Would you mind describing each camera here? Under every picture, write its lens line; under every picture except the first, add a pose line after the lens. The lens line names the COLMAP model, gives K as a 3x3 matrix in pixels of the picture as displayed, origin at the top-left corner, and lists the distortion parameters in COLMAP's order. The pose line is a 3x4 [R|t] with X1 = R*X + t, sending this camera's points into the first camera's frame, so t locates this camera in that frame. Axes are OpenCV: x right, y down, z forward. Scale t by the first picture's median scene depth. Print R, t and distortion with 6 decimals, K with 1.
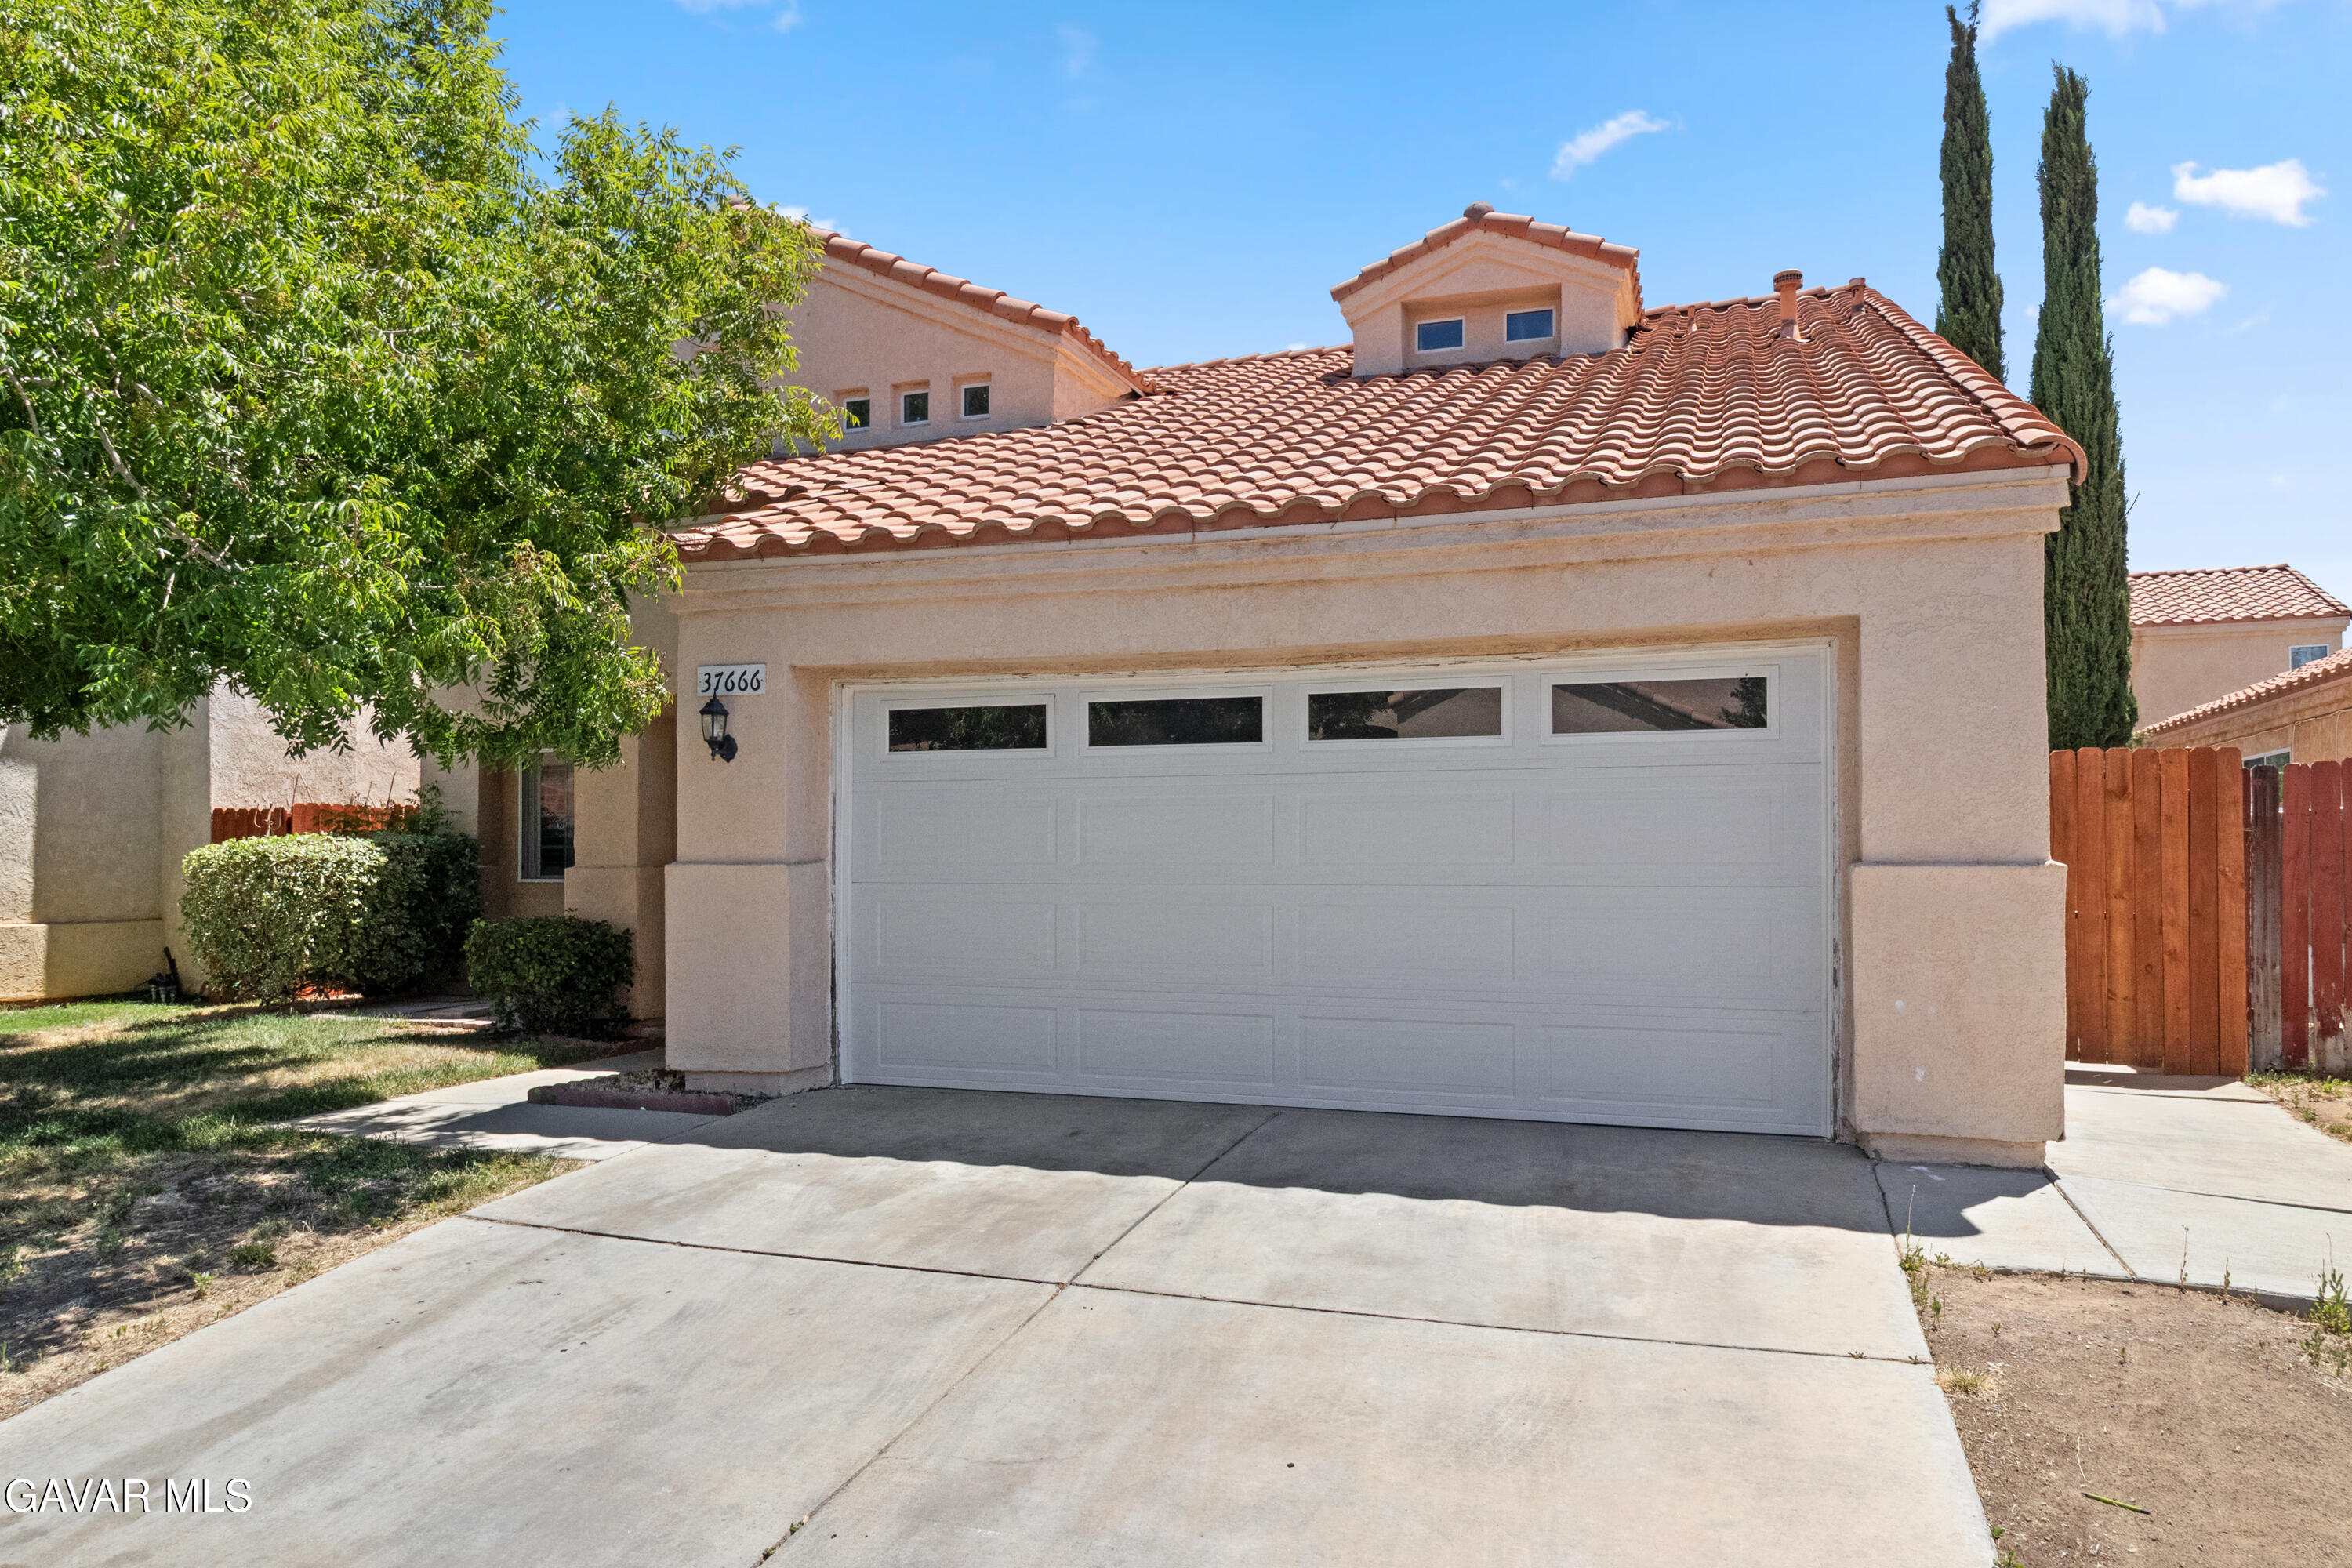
lens RADIAL K [[1408.4, 0, 1176.6], [0, 1408.4, 785.9], [0, 0, 1]] dist [0.003073, -0.001696]
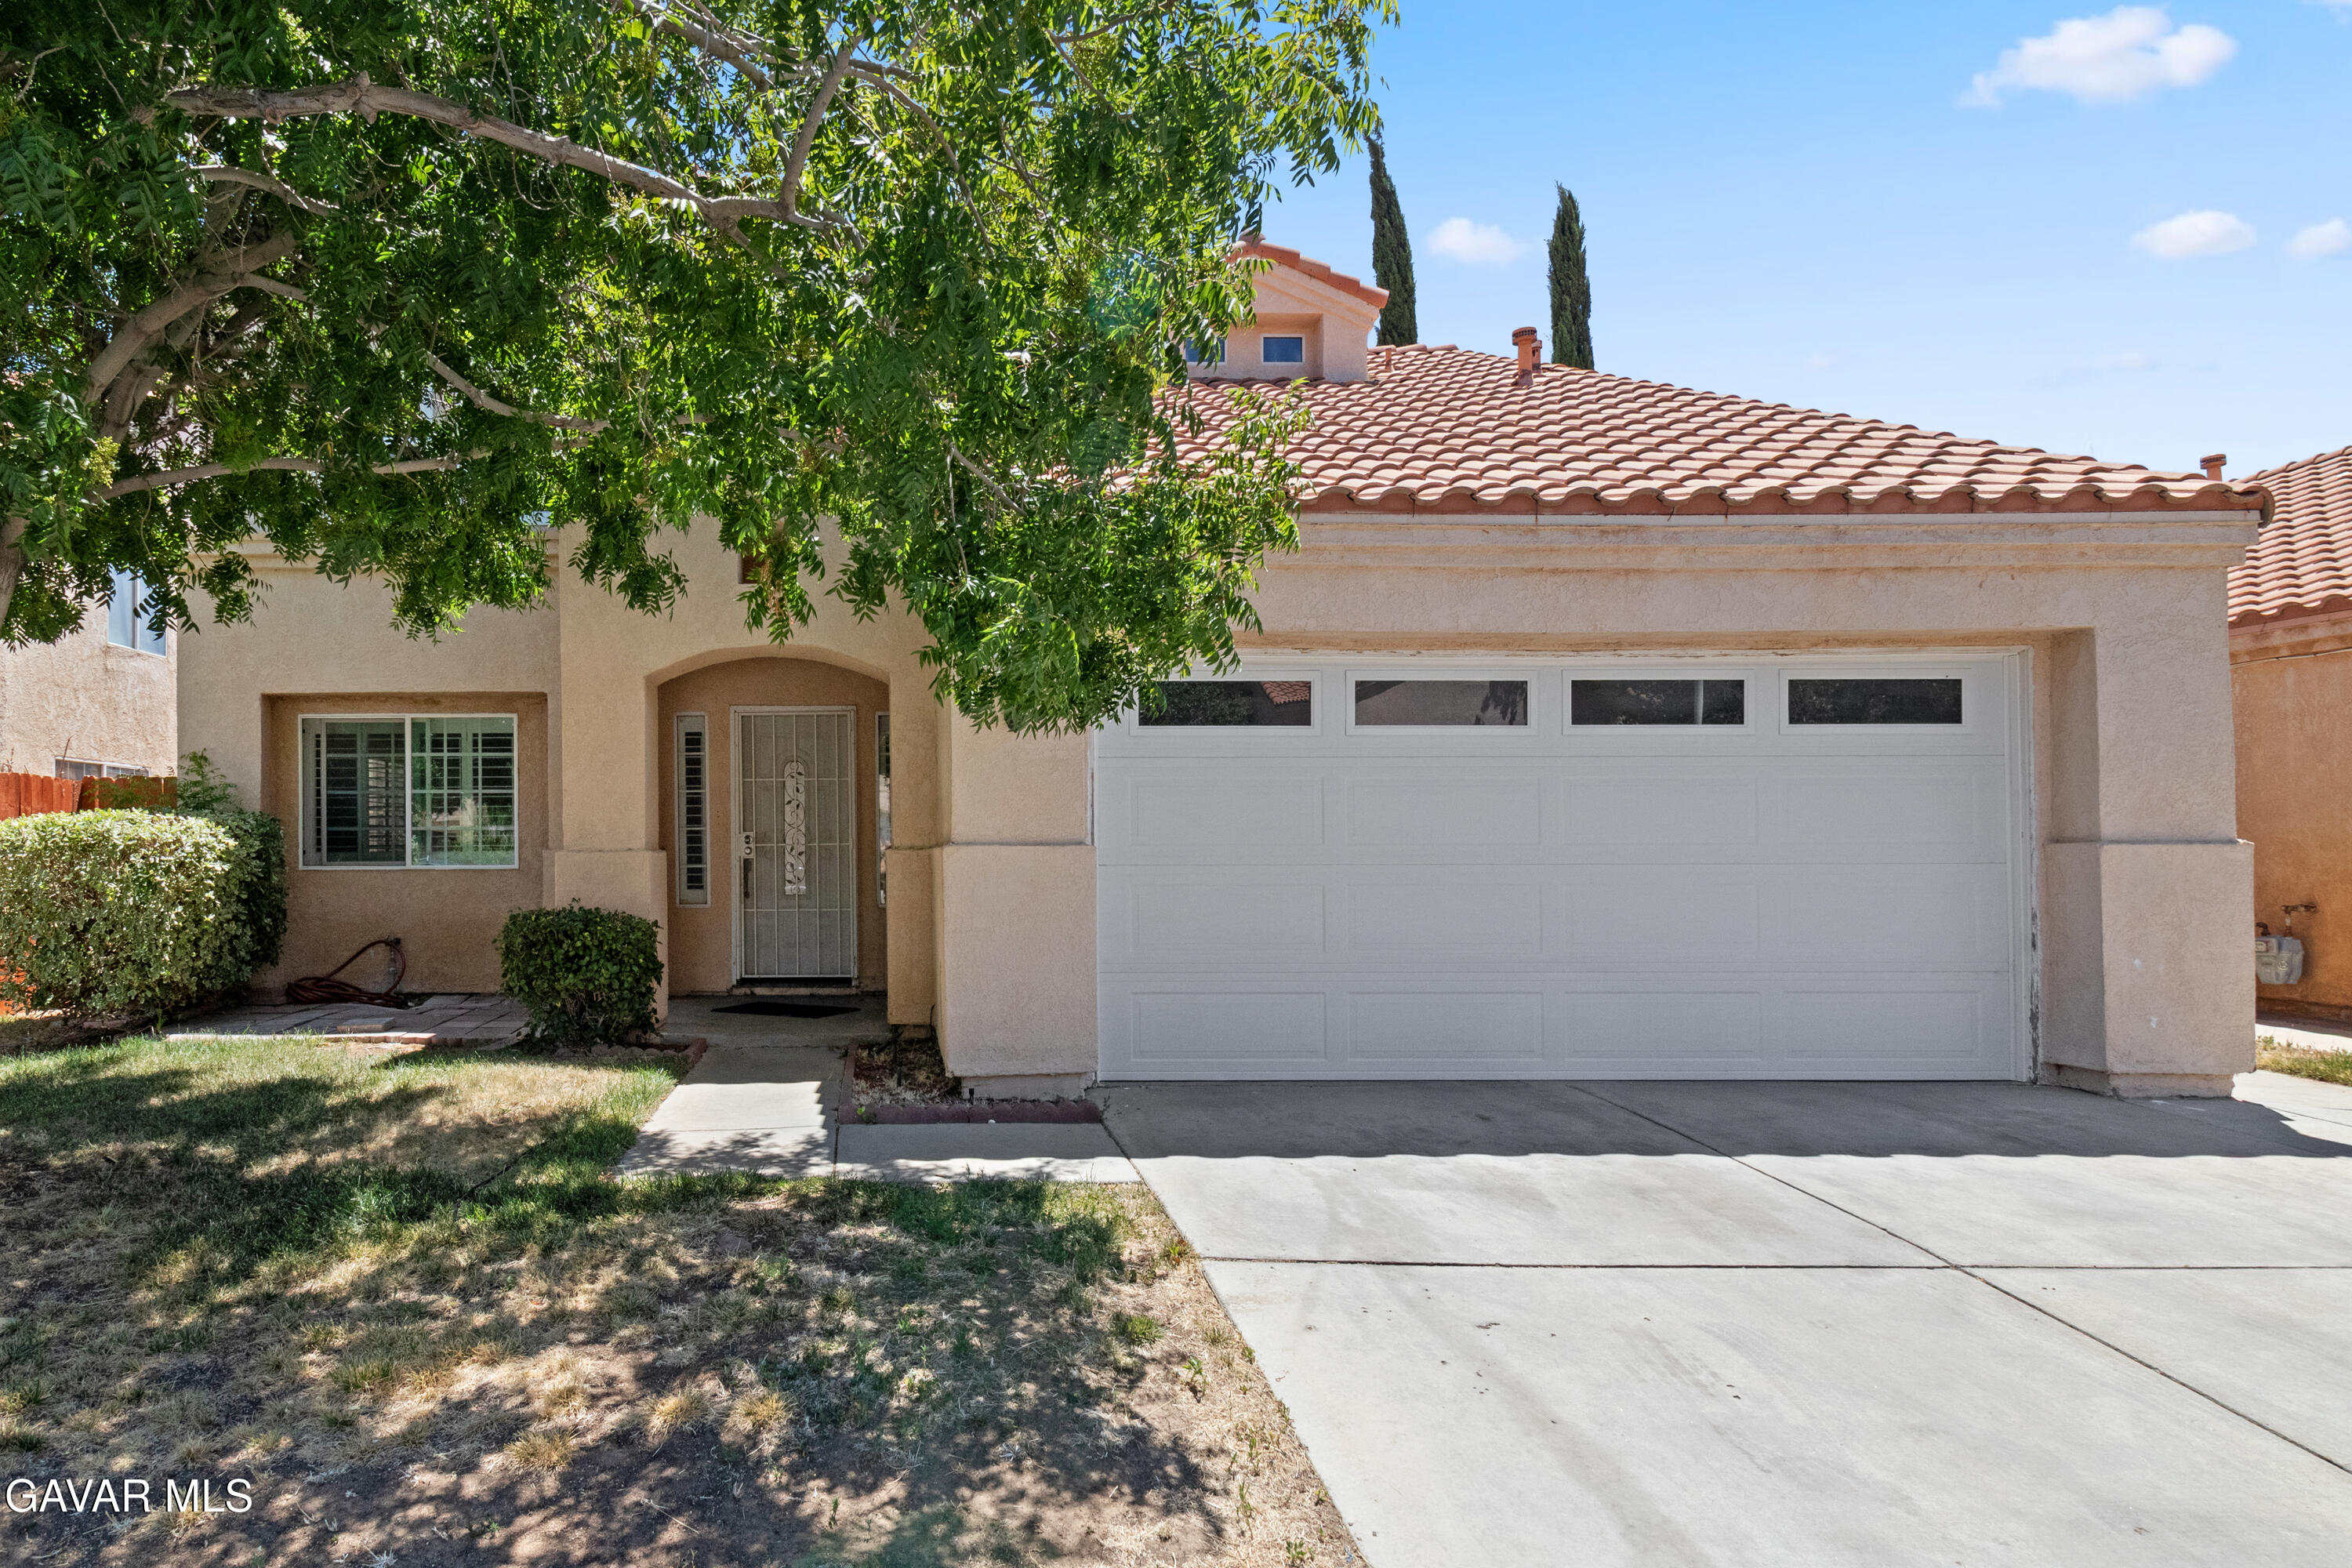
lens RADIAL K [[1335.4, 0, 1175.9], [0, 1335.4, 790.1], [0, 0, 1]] dist [-0.005369, -0.000851]
pose [[0.955075, 0.010008, 0.296196, -0.560839], [-0.013662, 0.999854, 0.010272, 0.011071], [-0.296050, -0.013857, 0.955072, 0.176081]]
